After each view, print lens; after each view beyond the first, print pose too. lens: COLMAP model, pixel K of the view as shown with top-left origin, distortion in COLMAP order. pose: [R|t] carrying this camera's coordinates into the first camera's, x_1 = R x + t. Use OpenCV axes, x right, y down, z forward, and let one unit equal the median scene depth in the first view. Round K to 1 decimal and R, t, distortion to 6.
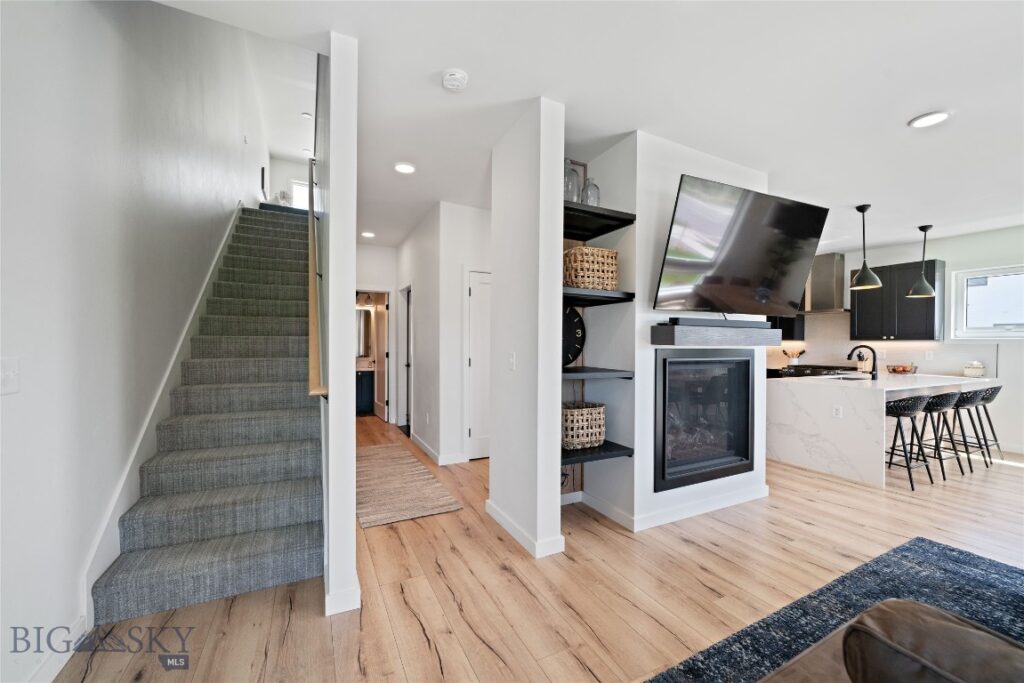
lens RADIAL K [[396.5, 0, 504.1], [0, 396.5, 344.5], [0, 0, 1]] dist [-0.001586, -0.000312]
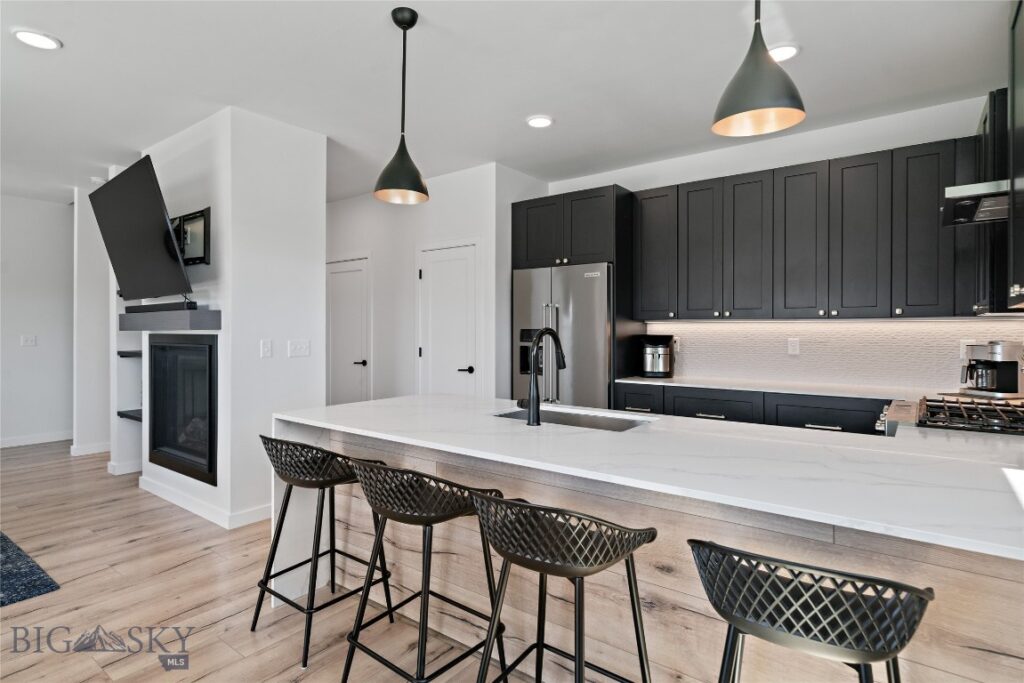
lens RADIAL K [[546.9, 0, 508.9], [0, 546.9, 341.0], [0, 0, 1]] dist [-0.000639, 0.000732]
pose [[0.433113, 0.011125, -0.901271, 1.148321], [-0.003193, 0.999936, 0.010809, 0.008523], [0.901334, -0.001803, 0.433121, 0.650816]]
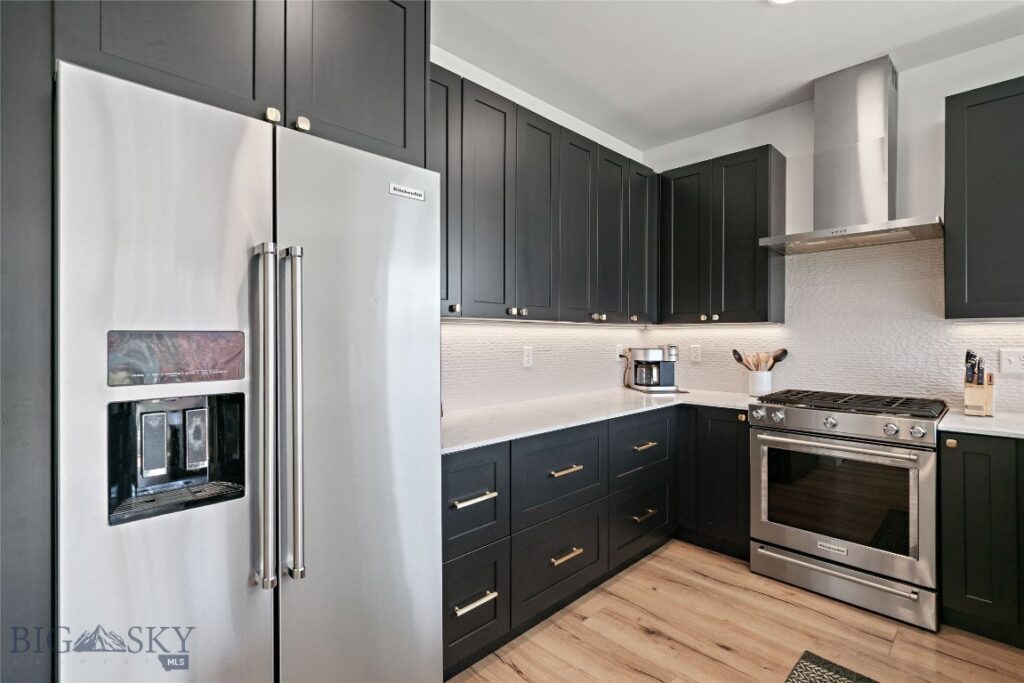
lens RADIAL K [[480.1, 0, 503.4], [0, 480.1, 336.3], [0, 0, 1]] dist [-0.003467, 0.001355]
pose [[0.949833, -0.006853, 0.312682, 0.461295], [0.009066, 0.999943, -0.005622, 0.002992], [-0.312626, 0.008175, 0.949841, 0.822384]]
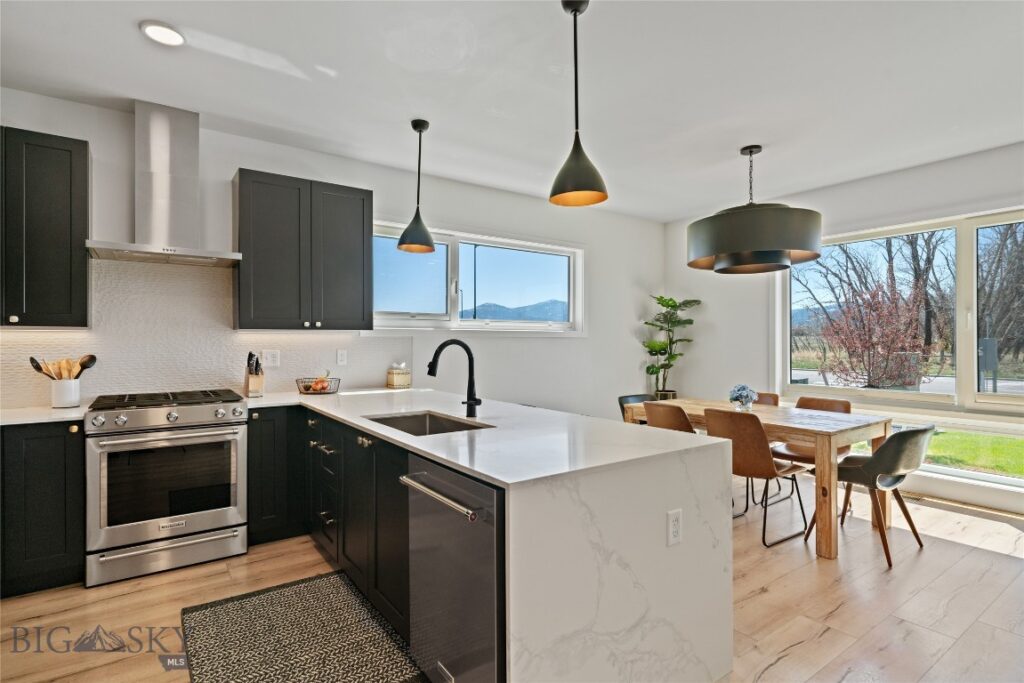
lens RADIAL K [[511.9, 0, 511.9], [0, 511.9, 339.6], [0, 0, 1]] dist [0.017266, 0.001162]
pose [[-0.170416, -0.004297, 0.985363, 0.287928], [0.006341, 0.999965, 0.005457, -0.000068], [-0.985352, 0.007178, -0.170383, 0.883421]]
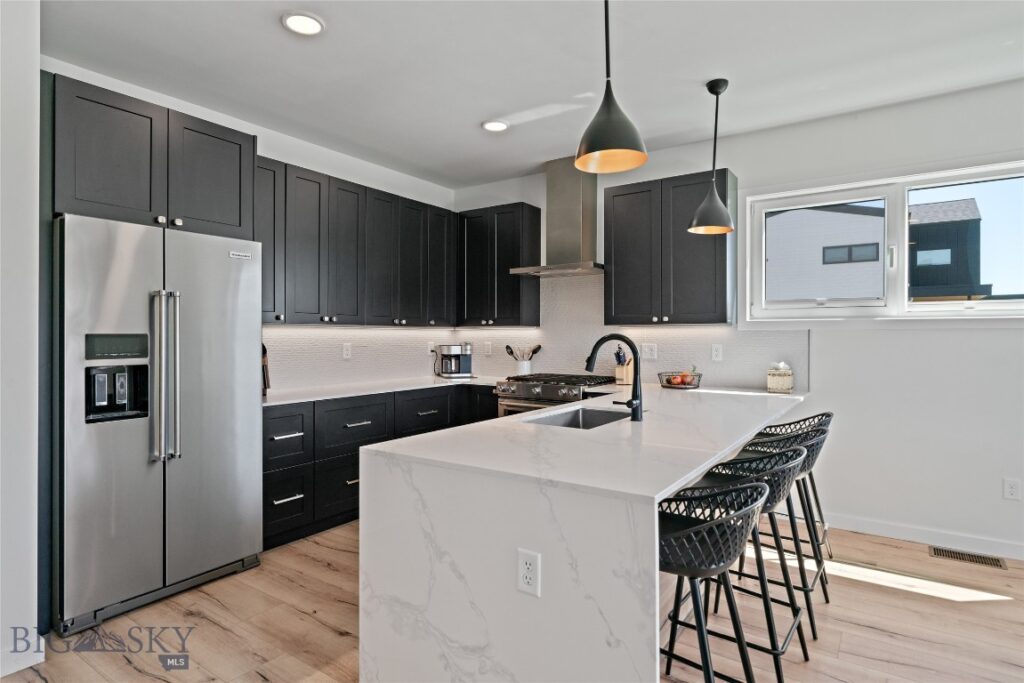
lens RADIAL K [[563.5, 0, 511.1], [0, 563.5, 334.0], [0, 0, 1]] dist [0.010989, -0.005352]
pose [[0.870148, -0.005545, 0.492759, 0.451639], [0.009200, 0.999945, -0.004993, 0.004015], [-0.492704, 0.008878, 0.870151, 0.468887]]
